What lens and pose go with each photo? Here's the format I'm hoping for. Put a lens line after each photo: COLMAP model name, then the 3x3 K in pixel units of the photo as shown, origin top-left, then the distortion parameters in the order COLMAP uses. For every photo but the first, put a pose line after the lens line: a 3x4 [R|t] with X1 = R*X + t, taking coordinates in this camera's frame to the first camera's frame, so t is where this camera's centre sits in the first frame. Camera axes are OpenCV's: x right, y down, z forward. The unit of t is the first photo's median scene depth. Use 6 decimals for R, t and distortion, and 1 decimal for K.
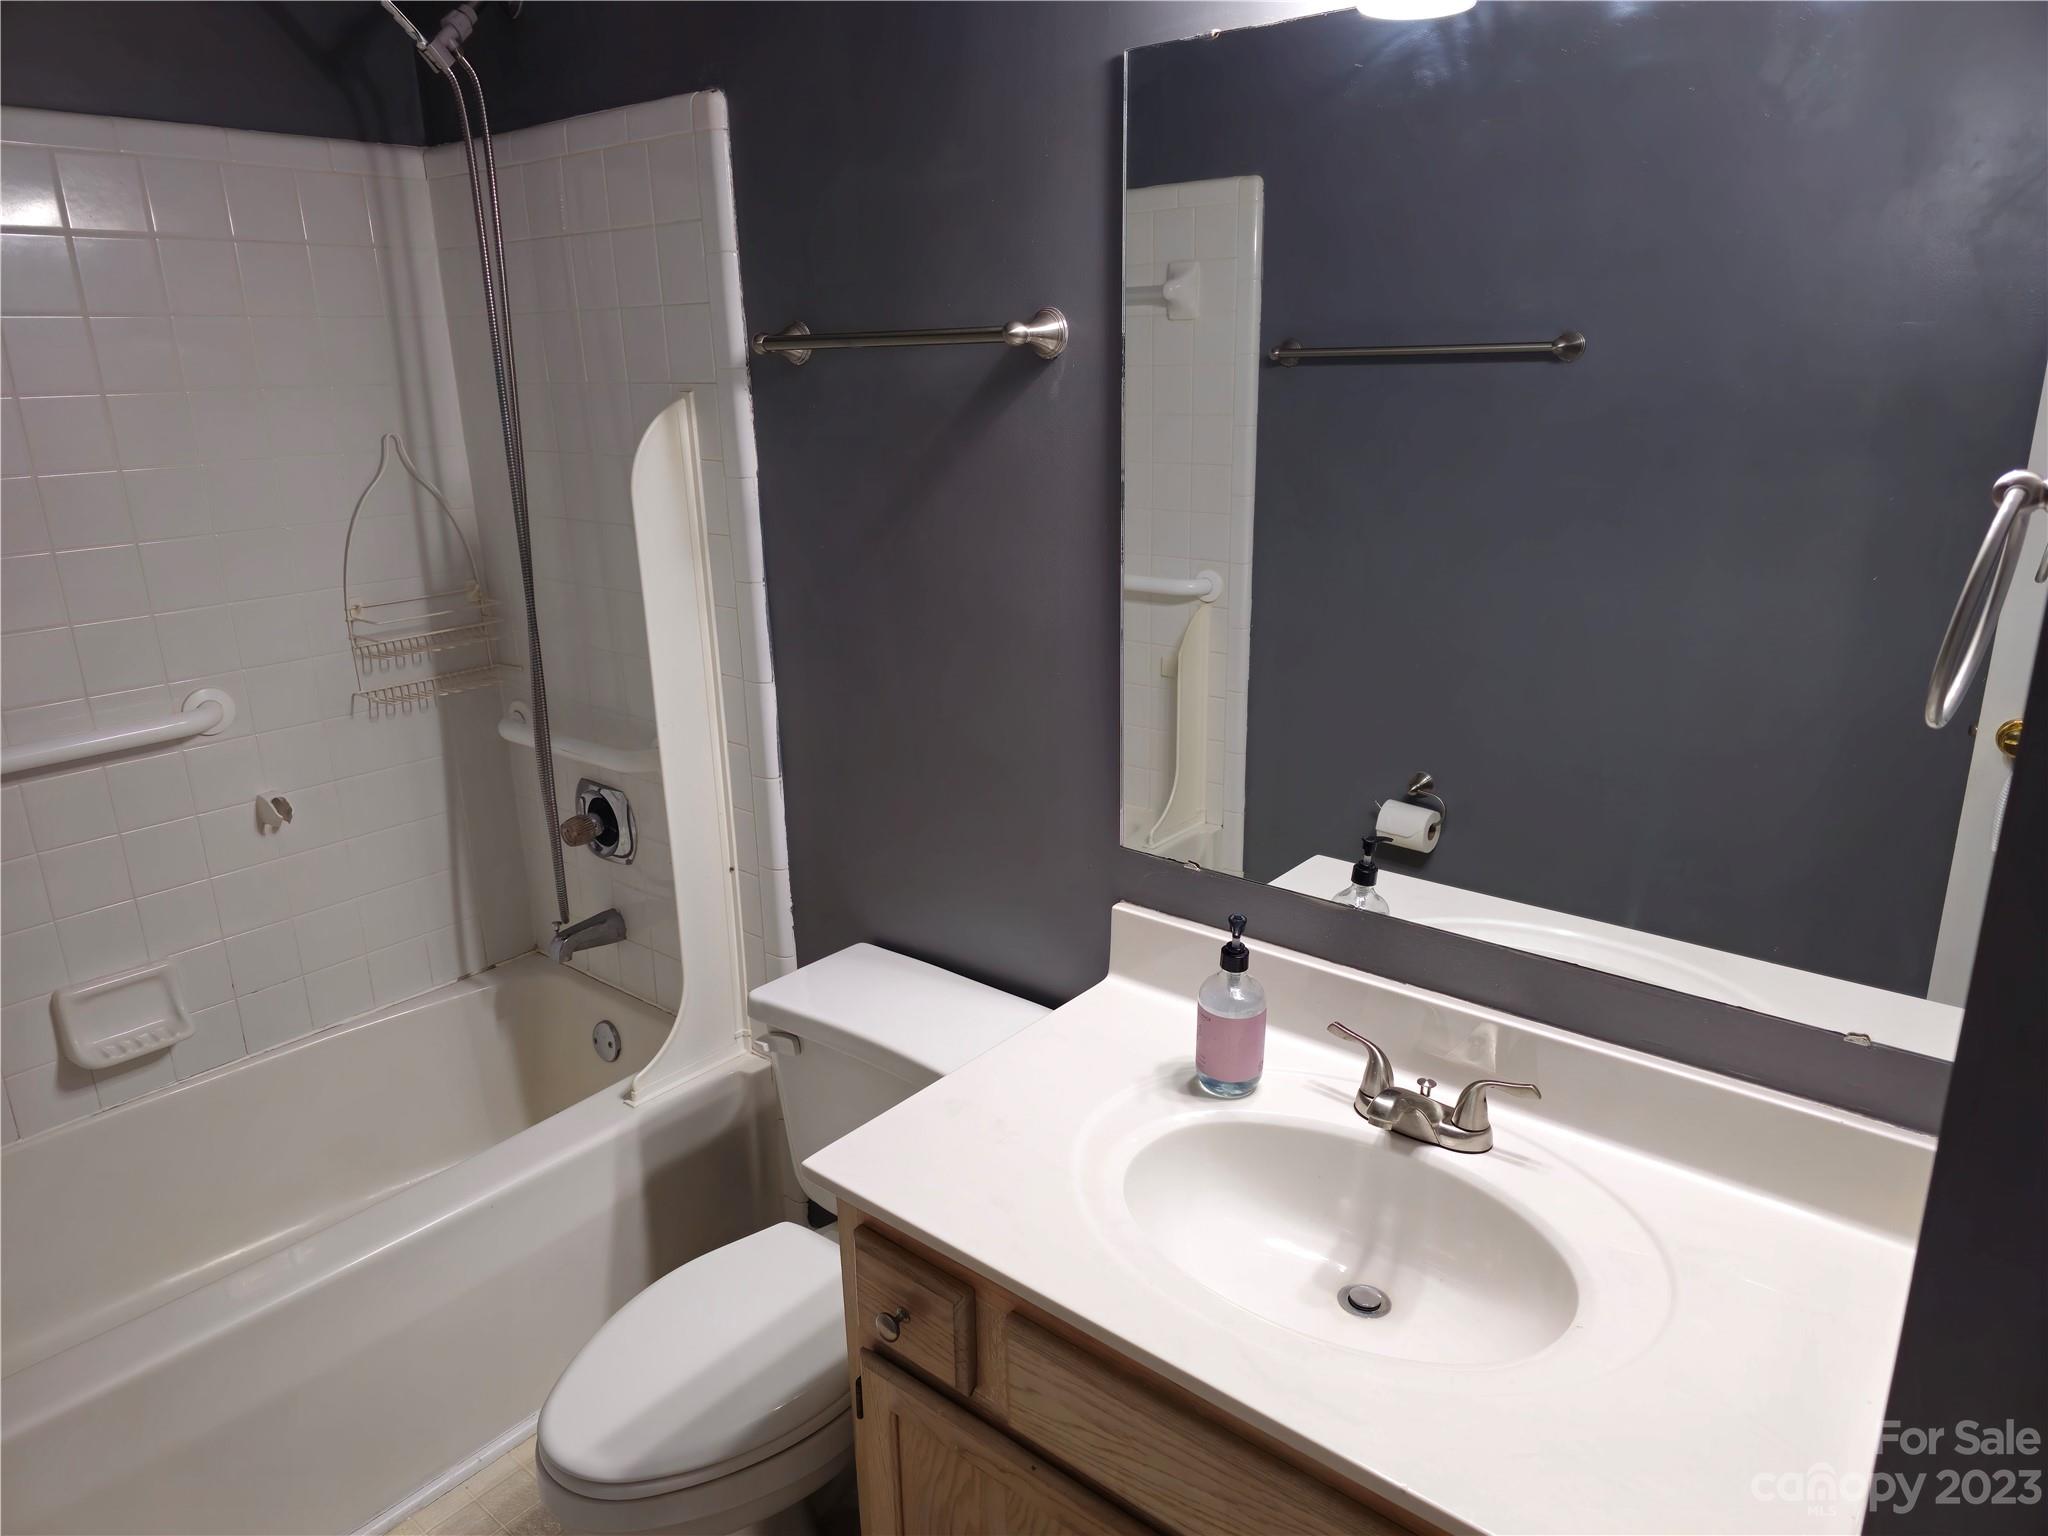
lens RADIAL K [[1347.3, 0, 1037.8], [0, 1347.3, 769.6], [0, 0, 1]] dist [0.056570, -0.046461]
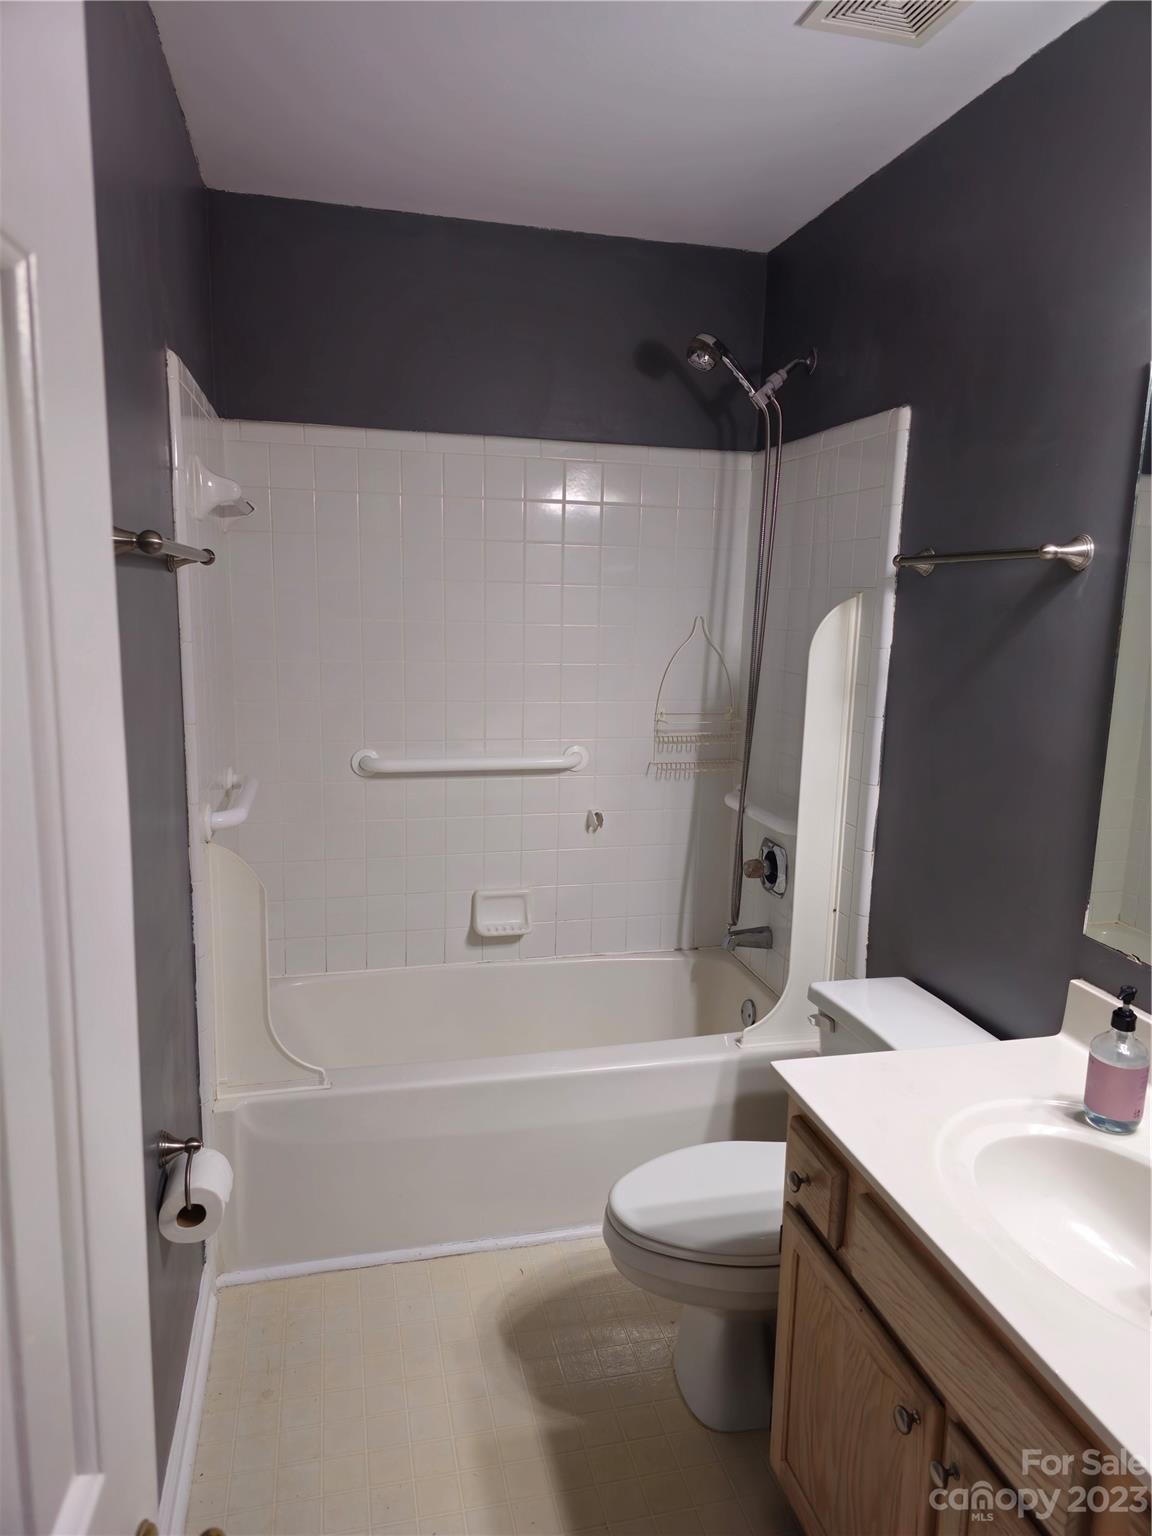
lens RADIAL K [[1010.5, 0, 587.8], [0, 1010.5, 763.2], [0, 0, 1]] dist [0.056570, -0.046461]
pose [[0.807035, 0.135733, -0.574693, 0.181969], [-0.210599, 0.975384, -0.065371, 0.050569], [0.551673, 0.173786, 0.815754, -0.078457]]
